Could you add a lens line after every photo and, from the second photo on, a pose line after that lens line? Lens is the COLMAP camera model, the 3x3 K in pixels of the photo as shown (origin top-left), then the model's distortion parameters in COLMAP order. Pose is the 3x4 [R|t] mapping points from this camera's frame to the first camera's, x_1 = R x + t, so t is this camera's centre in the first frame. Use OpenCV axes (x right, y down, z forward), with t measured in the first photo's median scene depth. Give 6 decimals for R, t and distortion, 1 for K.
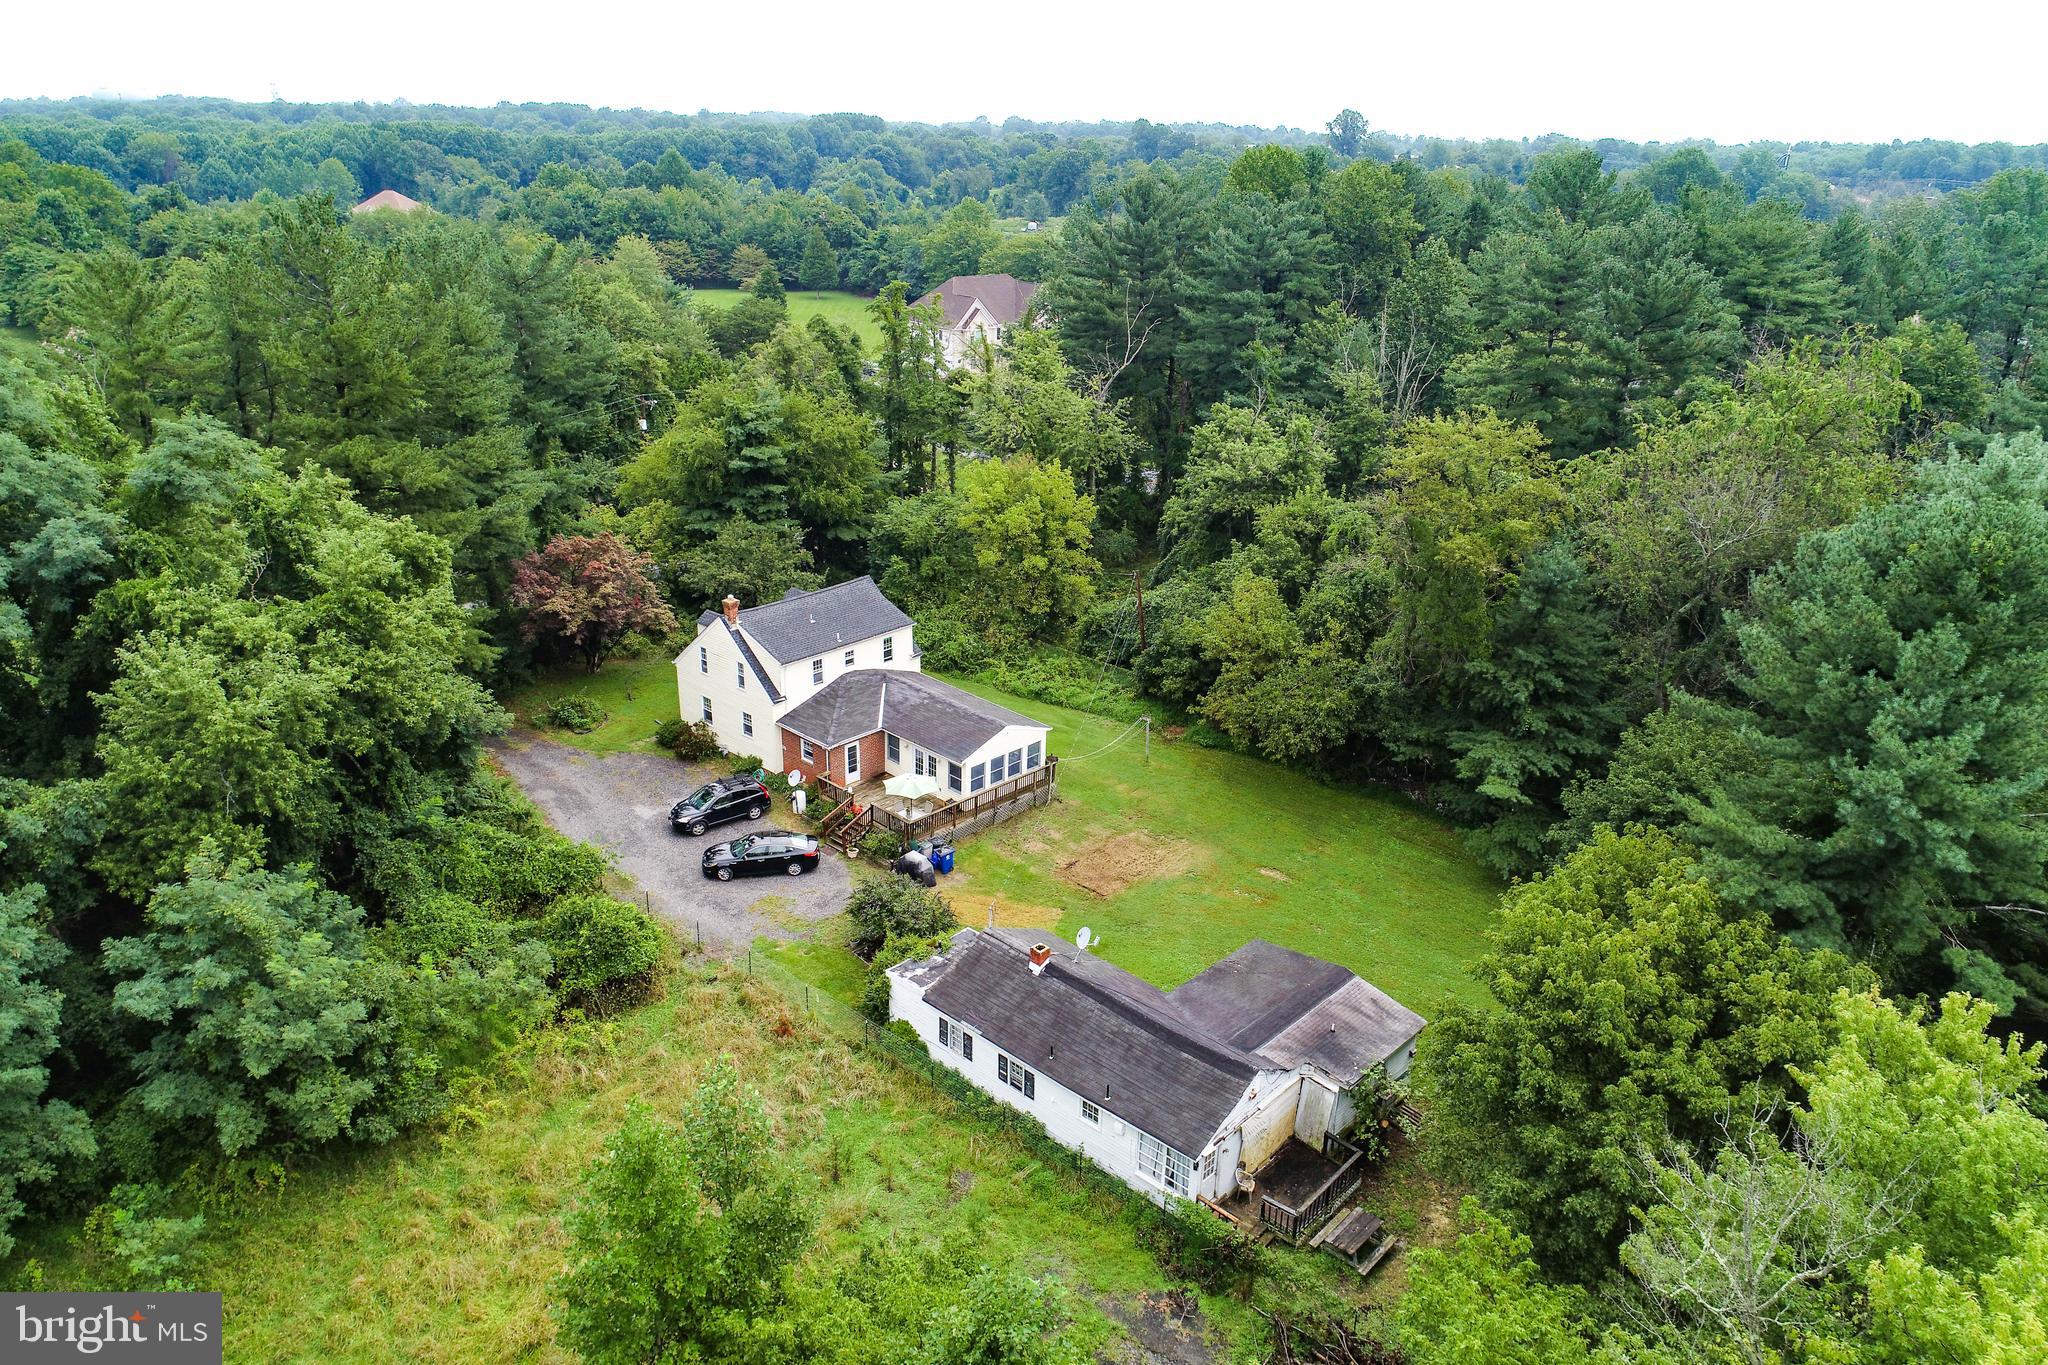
lens RADIAL K [[1388.4, 0, 1028.9], [0, 1388.4, 692.5], [0, 0, 1]] dist [0.000999, -0.000494]
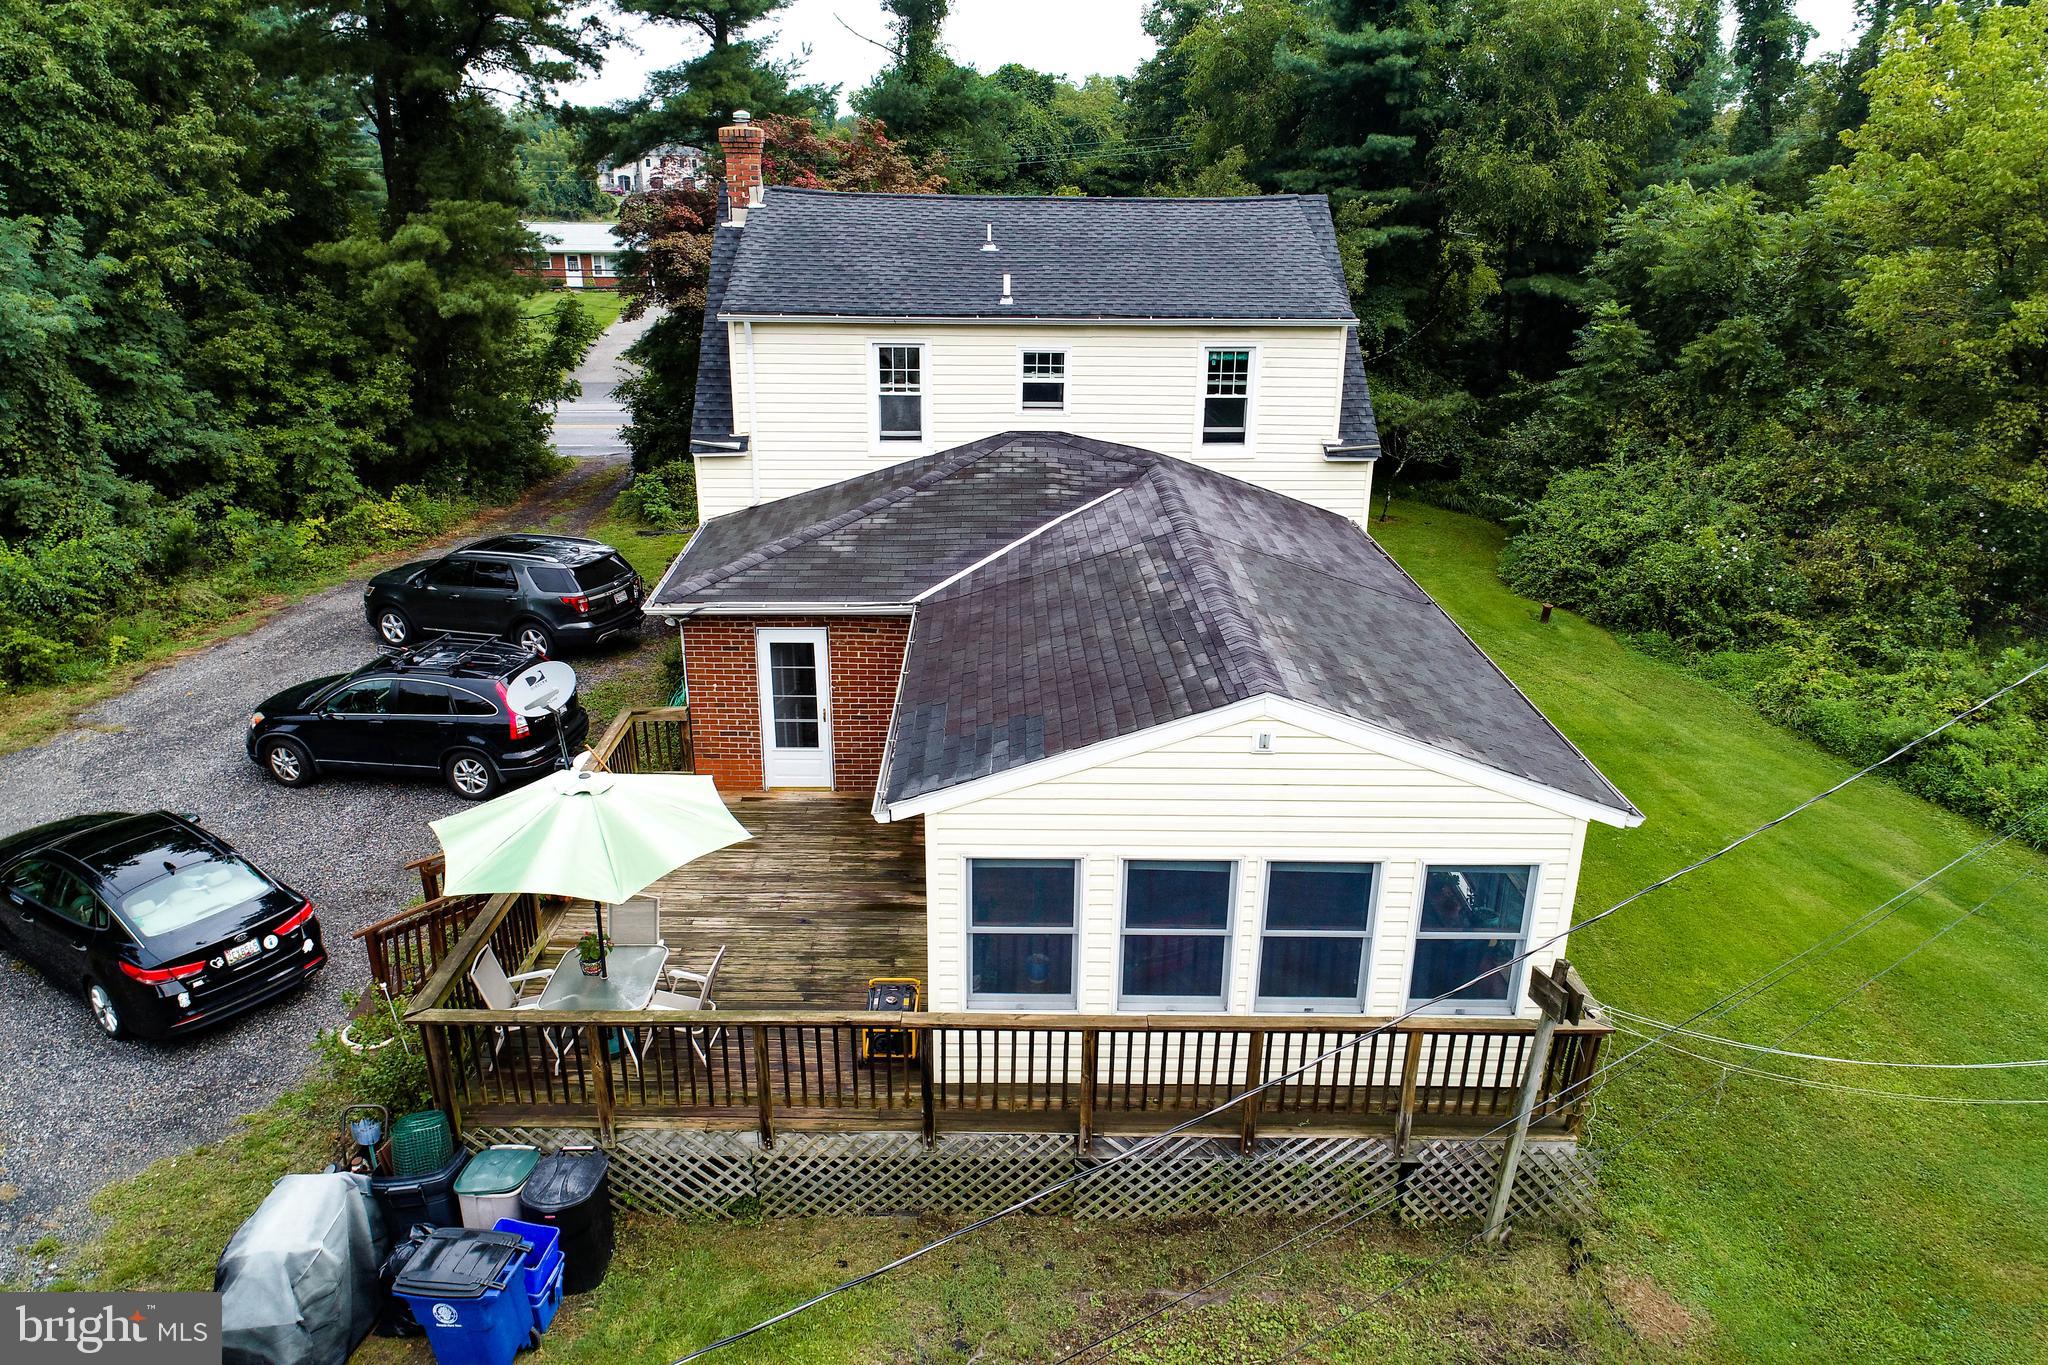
lens RADIAL K [[1388.4, 0, 1028.9], [0, 1388.4, 692.5], [0, 0, 1]] dist [0.000999, -0.000494]
pose [[0.705780, 0.234190, -0.668603, 0.070313], [-0.267645, 0.961979, 0.054423, 0.021557], [0.655928, 0.140537, 0.741625, 0.815879]]
